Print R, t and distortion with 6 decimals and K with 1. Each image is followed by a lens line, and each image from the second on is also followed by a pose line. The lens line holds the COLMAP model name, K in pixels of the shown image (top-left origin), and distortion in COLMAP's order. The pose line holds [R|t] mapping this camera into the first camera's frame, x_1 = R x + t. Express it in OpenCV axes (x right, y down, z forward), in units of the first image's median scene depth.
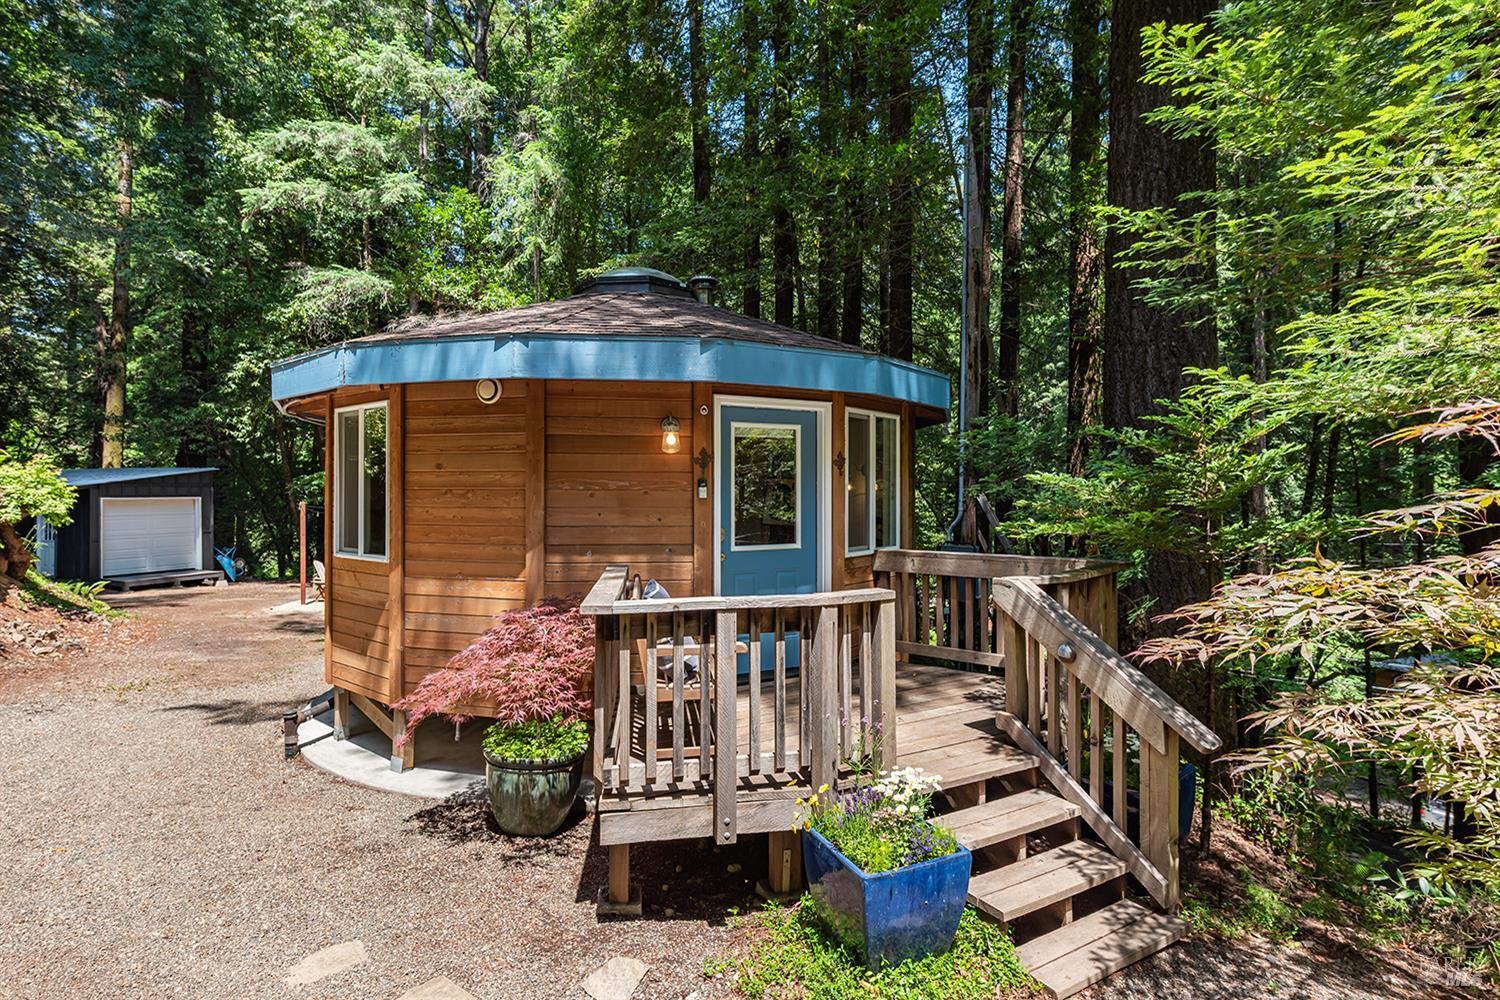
lens RADIAL K [[763.9, 0, 750.0], [0, 763.9, 500.0], [0, 0, 1]] dist [0.016787, -0.000025]
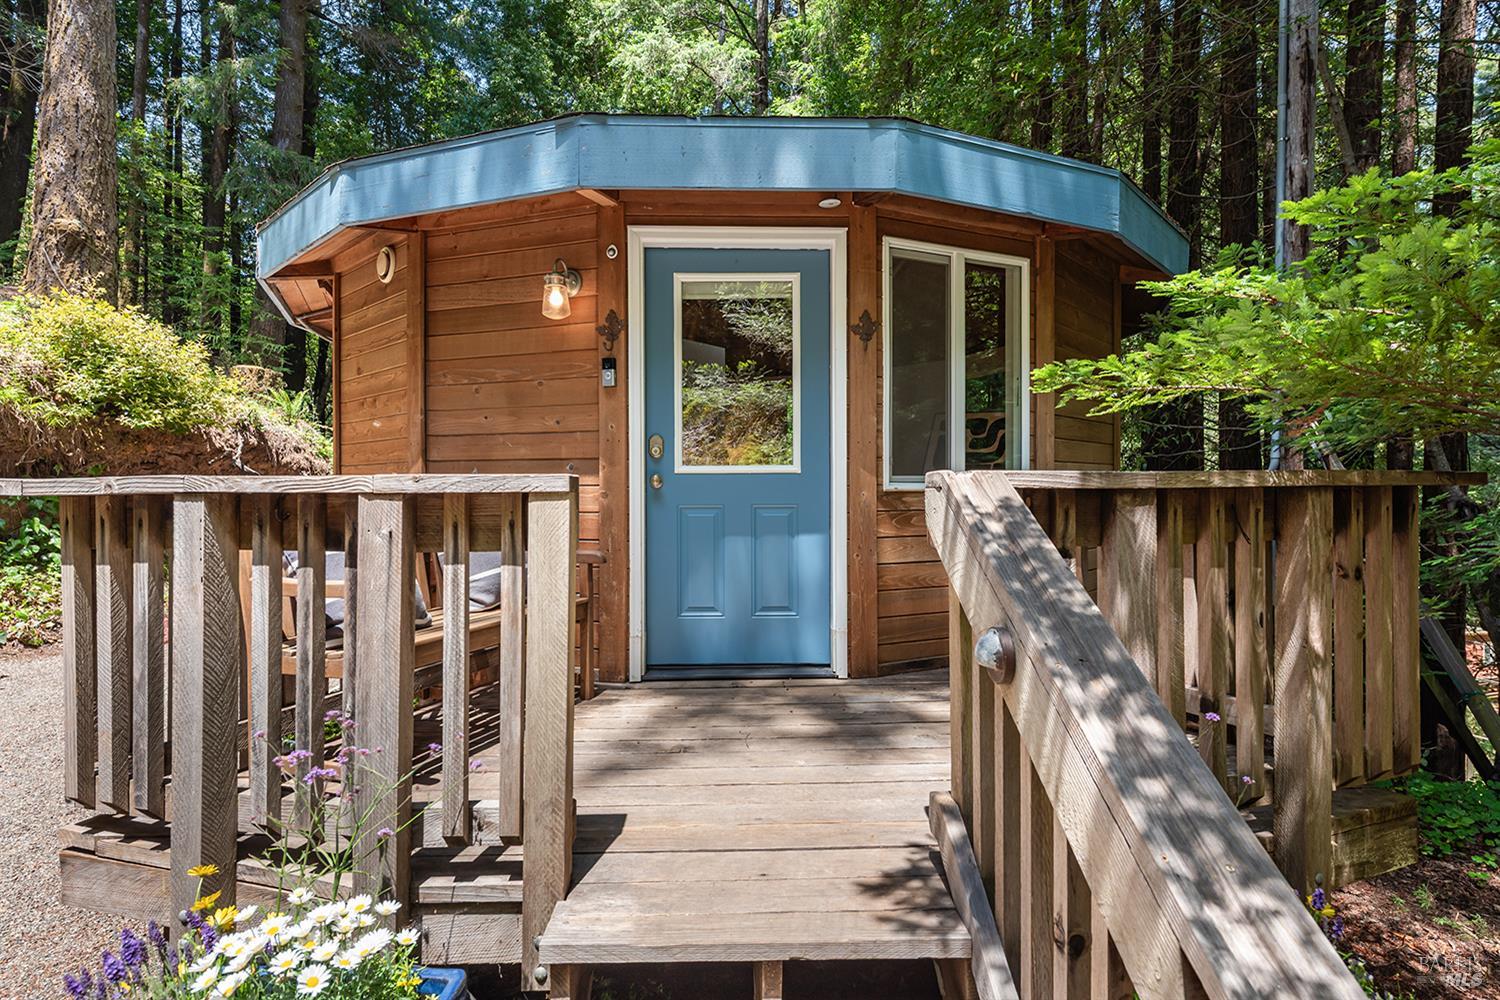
lens RADIAL K [[763.9, 0, 750.0], [0, 763.9, 500.0], [0, 0, 1]] dist [0.016787, -0.000025]
pose [[0.885841, 0.000556, -0.463989, 0.334796], [-0.003019, 0.999985, -0.004567, 0.093213], [0.463980, 0.005446, 0.885829, 0.453741]]
